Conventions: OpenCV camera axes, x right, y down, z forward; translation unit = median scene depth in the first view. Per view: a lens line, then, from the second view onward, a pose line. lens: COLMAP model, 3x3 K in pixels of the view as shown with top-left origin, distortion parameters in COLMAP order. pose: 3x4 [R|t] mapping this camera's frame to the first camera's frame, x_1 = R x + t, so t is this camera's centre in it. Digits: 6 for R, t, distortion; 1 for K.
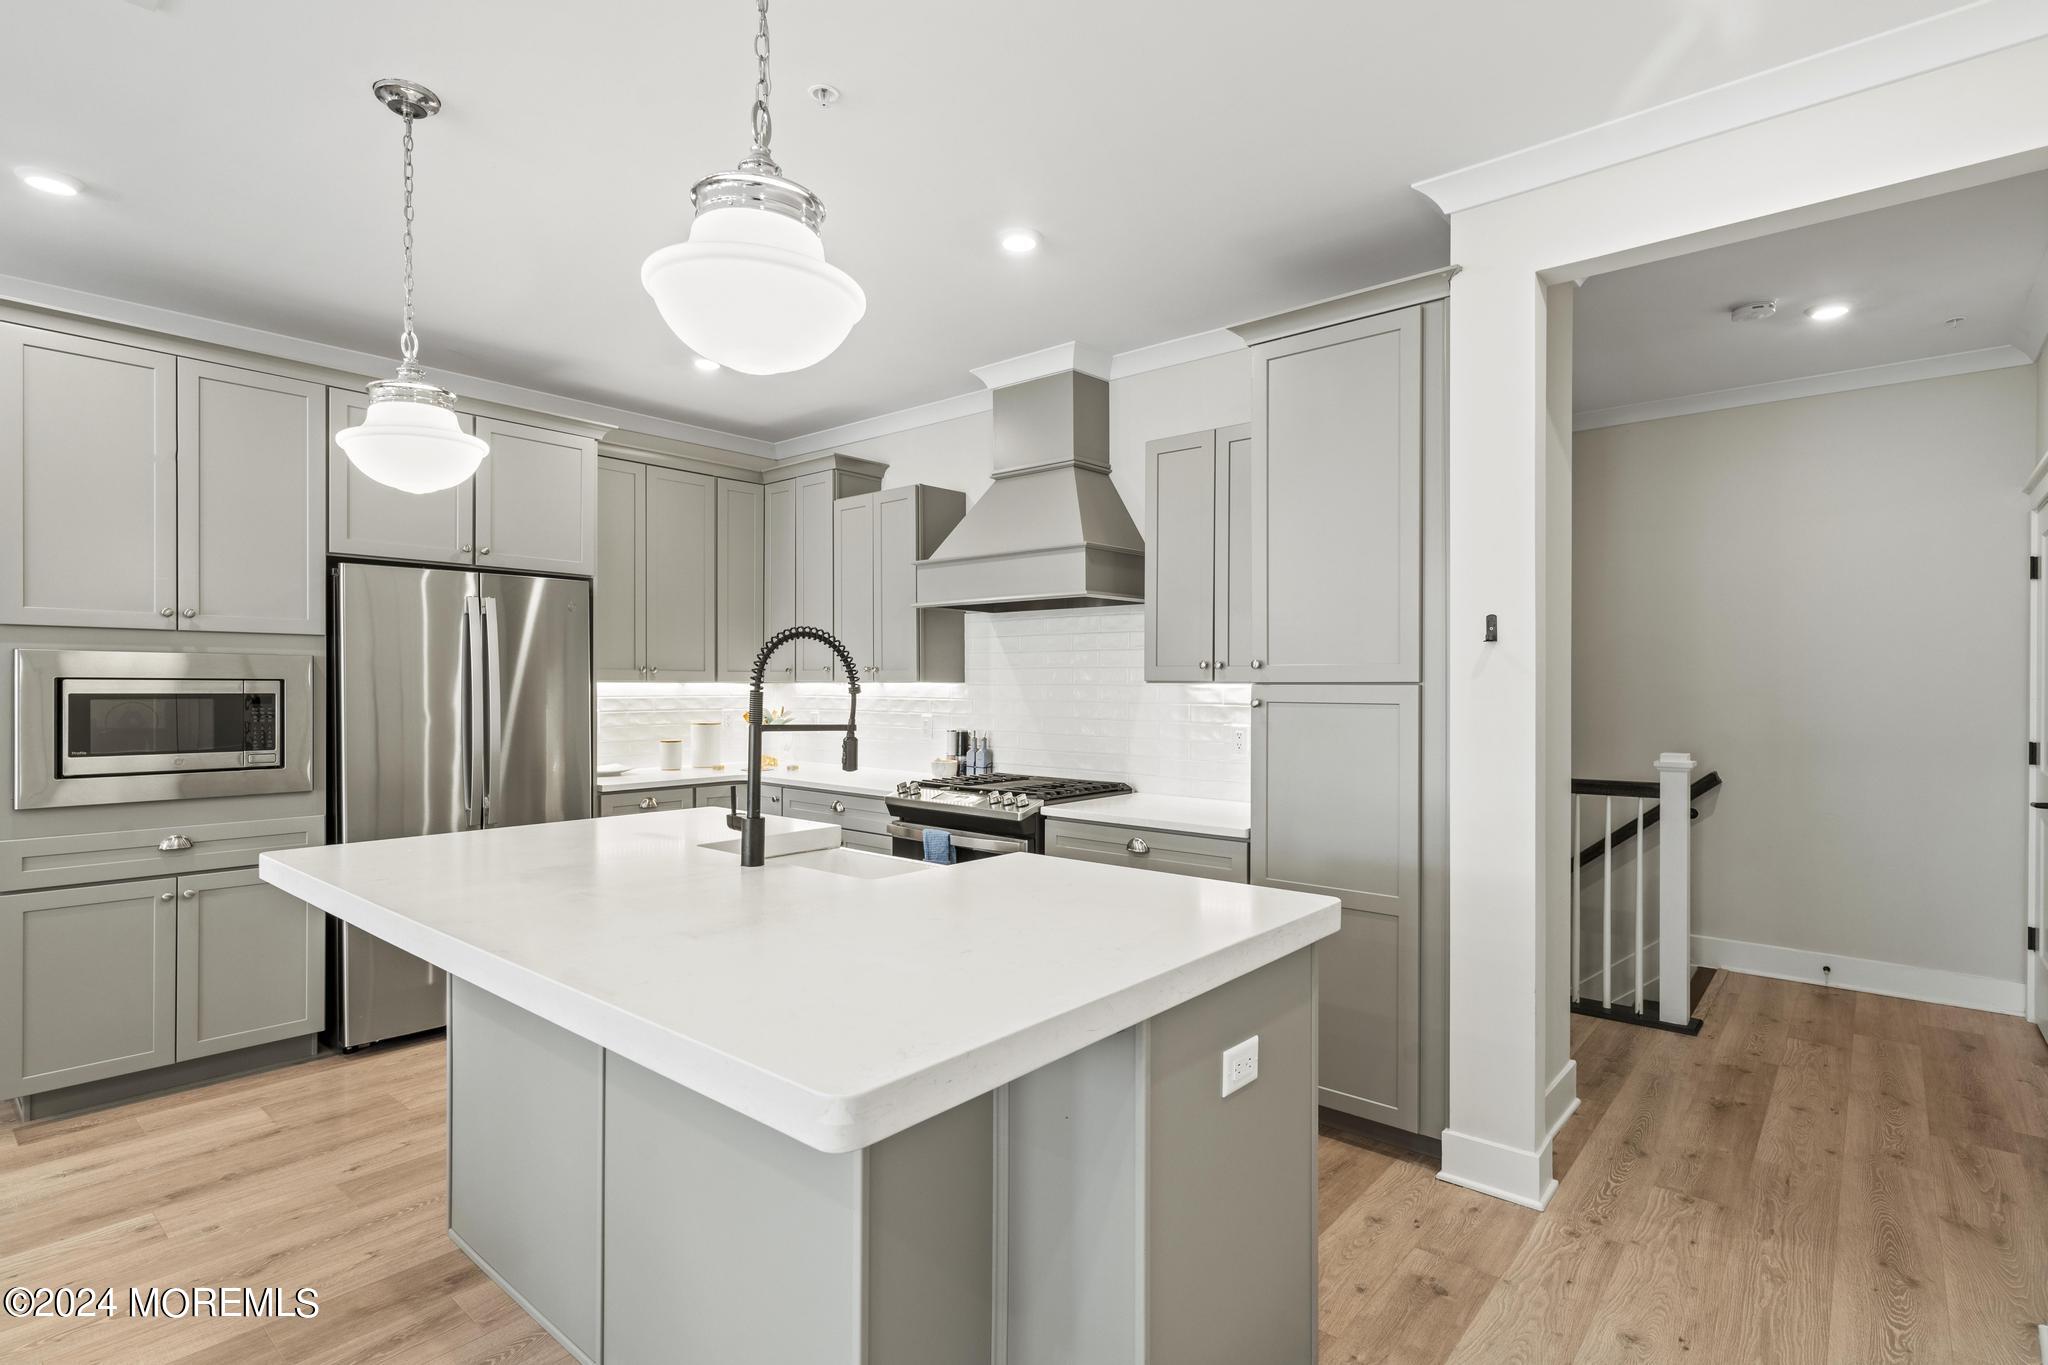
lens RADIAL K [[995.1, 0, 1031.0], [0, 995.1, 689.1], [0, 0, 1]] dist [0.003480, -0.000229]
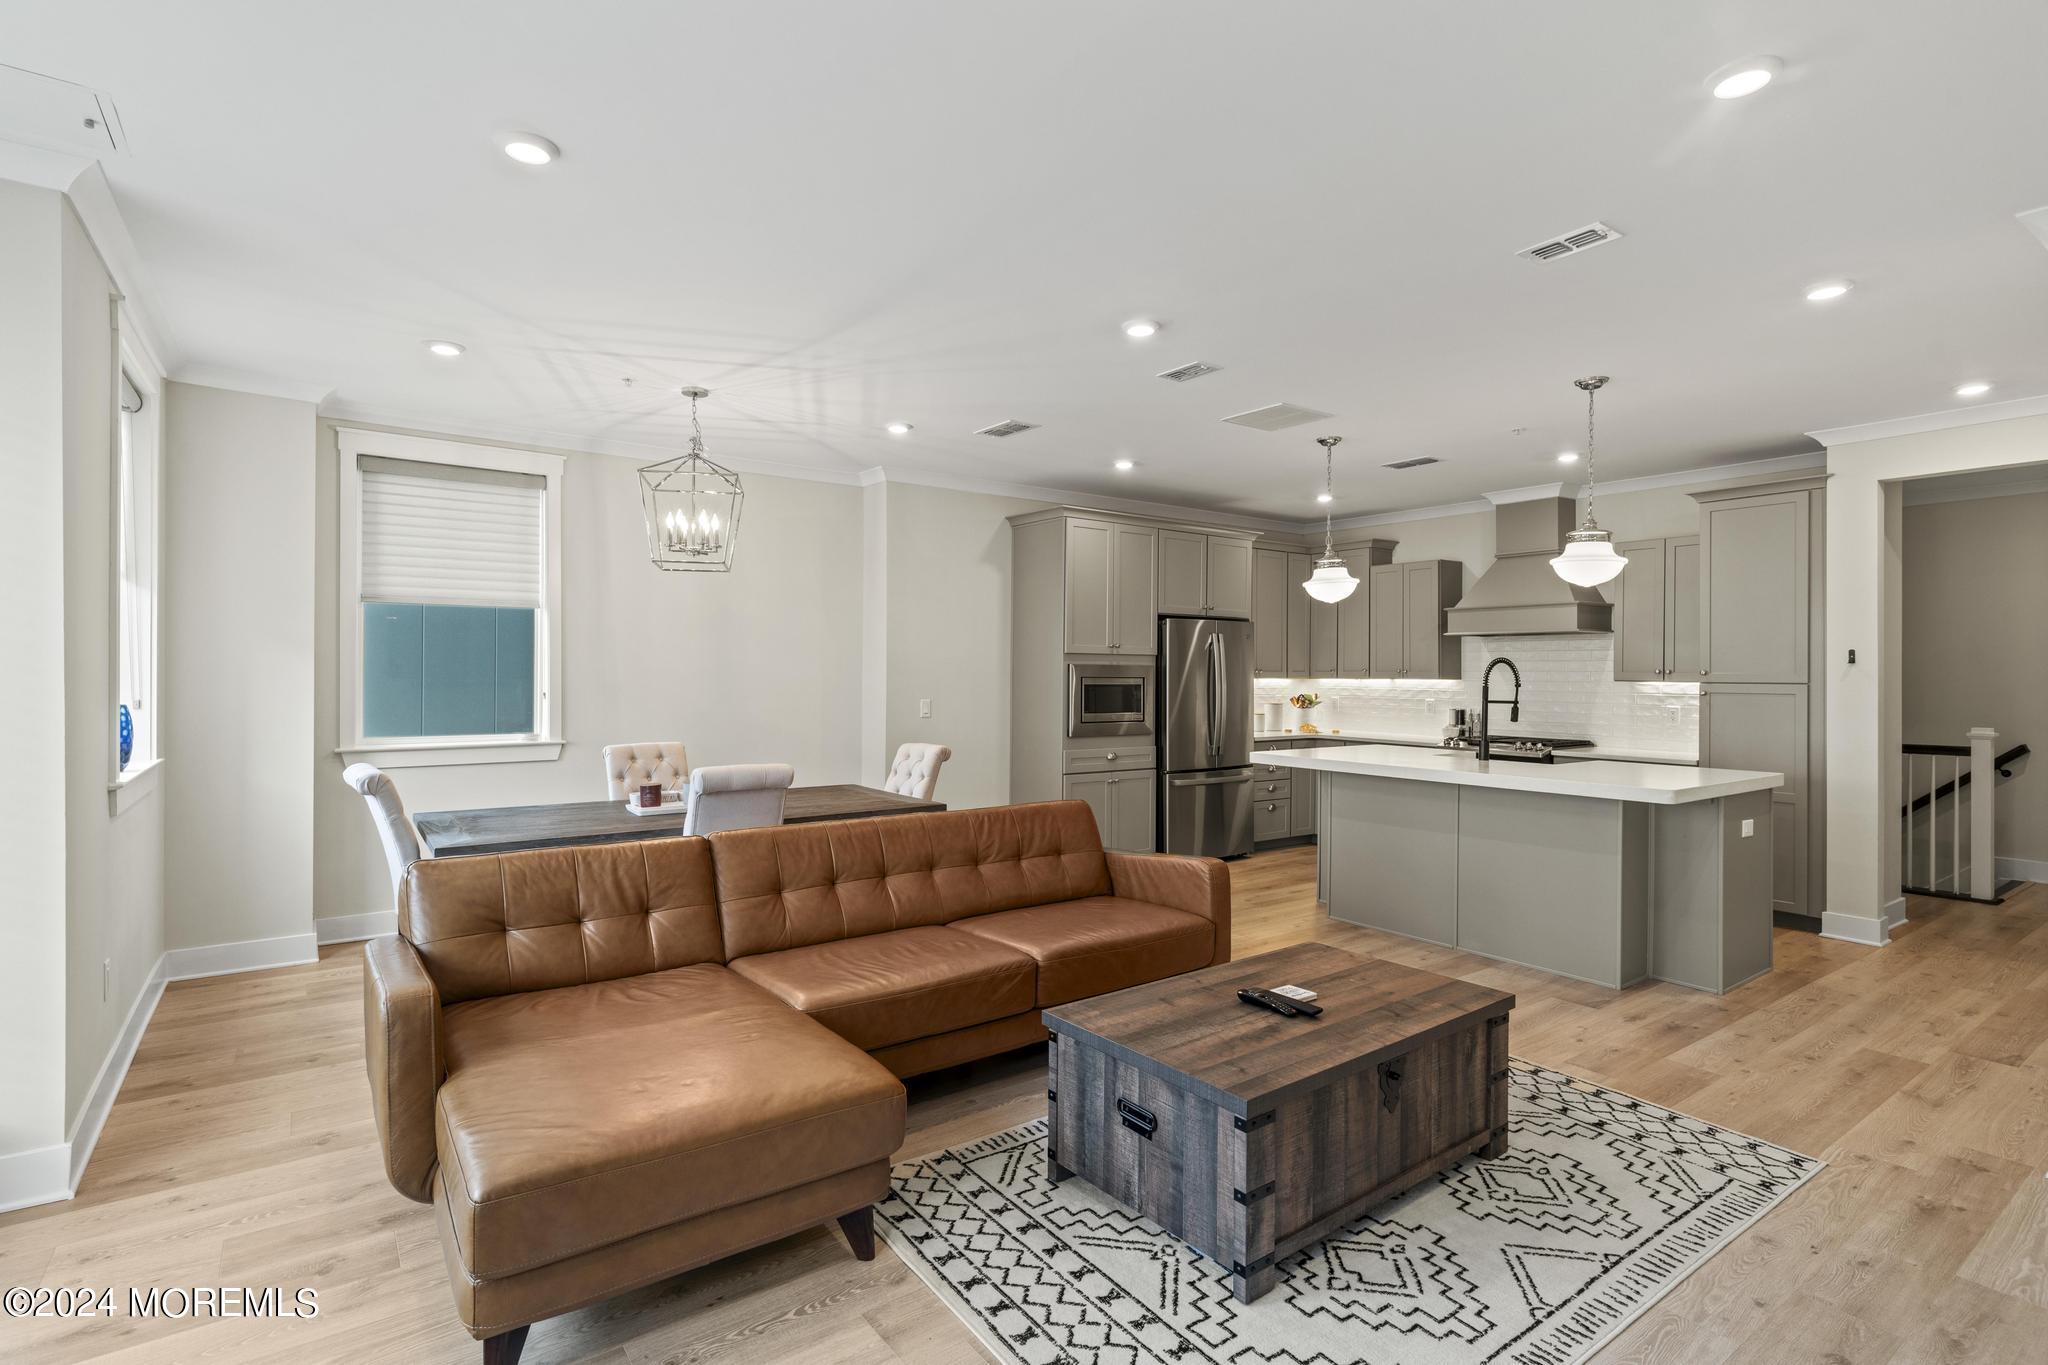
lens RADIAL K [[995.1, 0, 1032.6], [0, 995.1, 672.4], [0, 0, 1]] dist [0.003480, -0.000229]
pose [[0.972833, 0.003146, -0.231486, -0.528578], [-0.004910, 0.999963, -0.007044, -0.005089], [0.231455, 0.007989, 0.972813, -1.041151]]
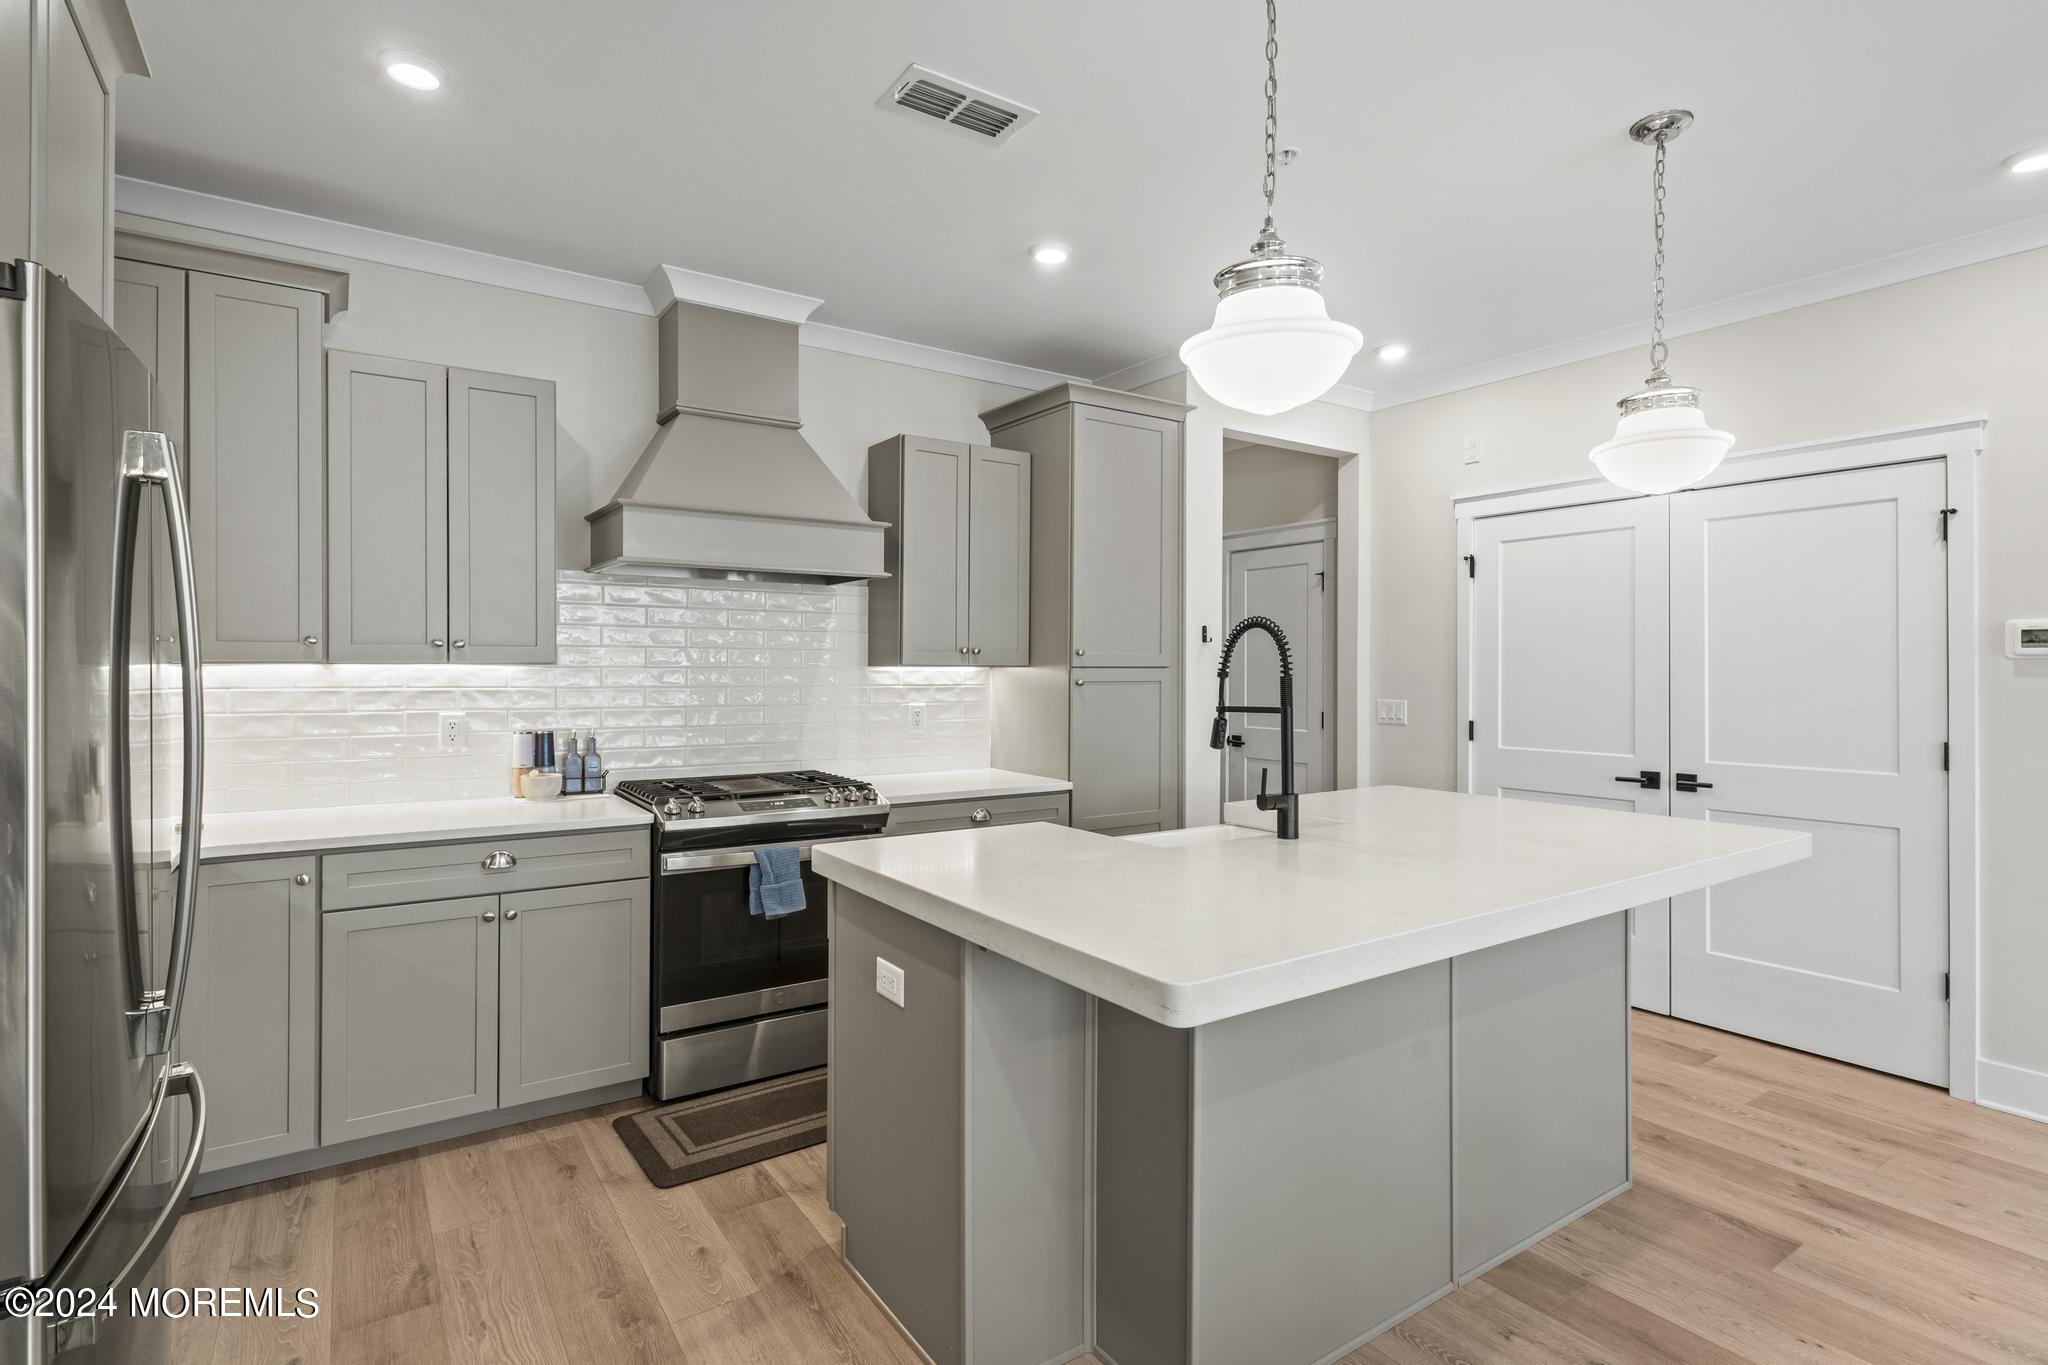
lens RADIAL K [[995.1, 0, 1035.6], [0, 995.1, 675.1], [0, 0, 1]] dist [0.003480, -0.000229]
pose [[0.263486, -0.007821, 0.964631, -0.950629], [0.002009, 0.999969, 0.007559, -0.004711], [-0.964661, -0.000053, 0.263494, 0.672345]]
